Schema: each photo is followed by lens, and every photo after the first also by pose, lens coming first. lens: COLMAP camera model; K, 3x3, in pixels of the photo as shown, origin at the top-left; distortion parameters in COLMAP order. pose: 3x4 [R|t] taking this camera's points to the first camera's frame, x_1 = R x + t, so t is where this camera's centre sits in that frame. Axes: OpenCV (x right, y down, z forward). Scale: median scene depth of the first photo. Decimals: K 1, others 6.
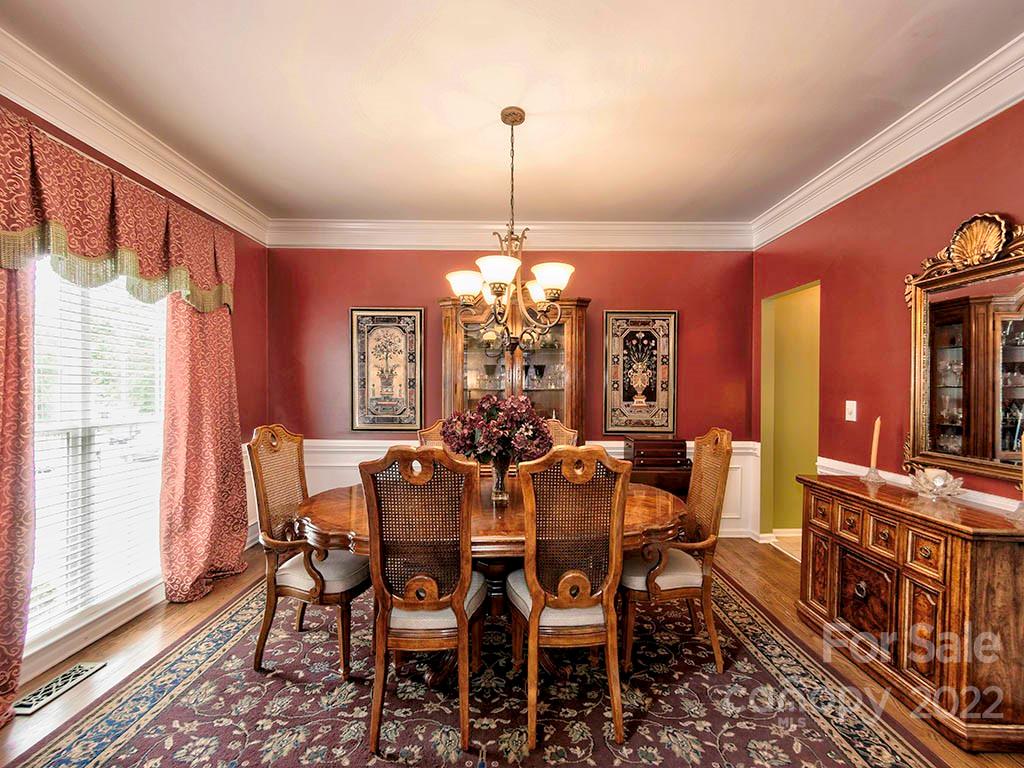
lens RADIAL K [[454.7, 0, 512.1], [0, 454.7, 397.6], [0, 0, 1]] dist [0.001937, 0.000212]
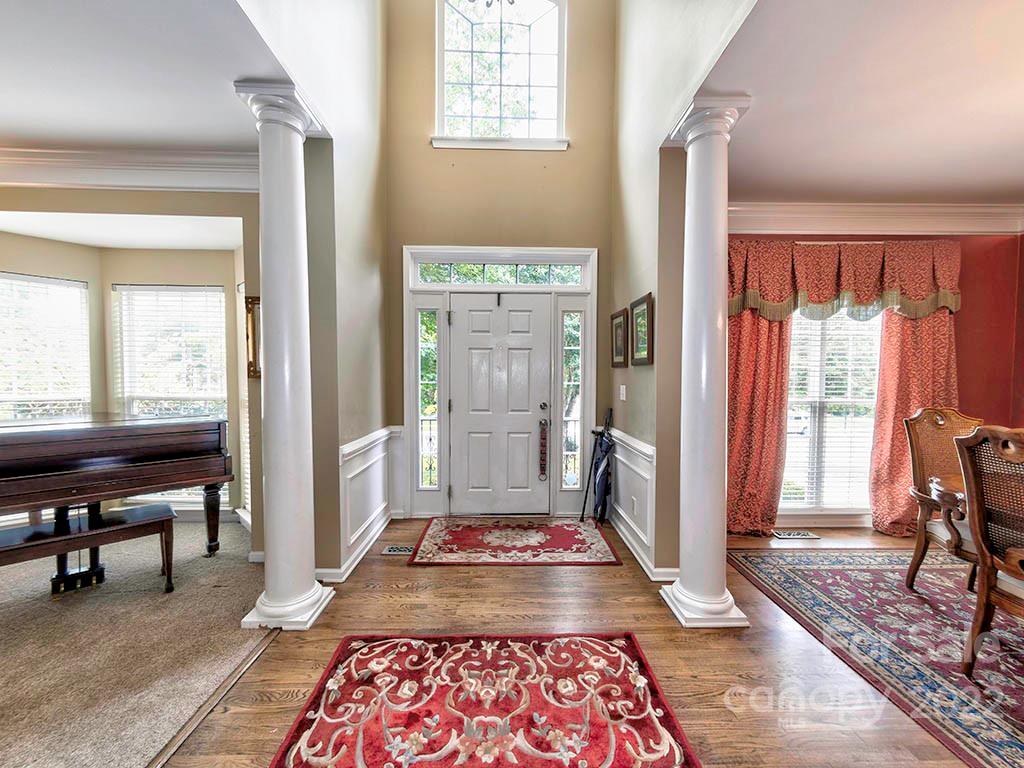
lens RADIAL K [[402.4, 0, 512.7], [0, 402.4, 381.8], [0, 0, 1]] dist [0.005421, 0.000069]
pose [[0.032793, 0.012650, -0.999382, 0.551099], [-0.014327, 0.999823, 0.012185, -0.011727], [0.999359, 0.013918, 0.032968, -0.209244]]
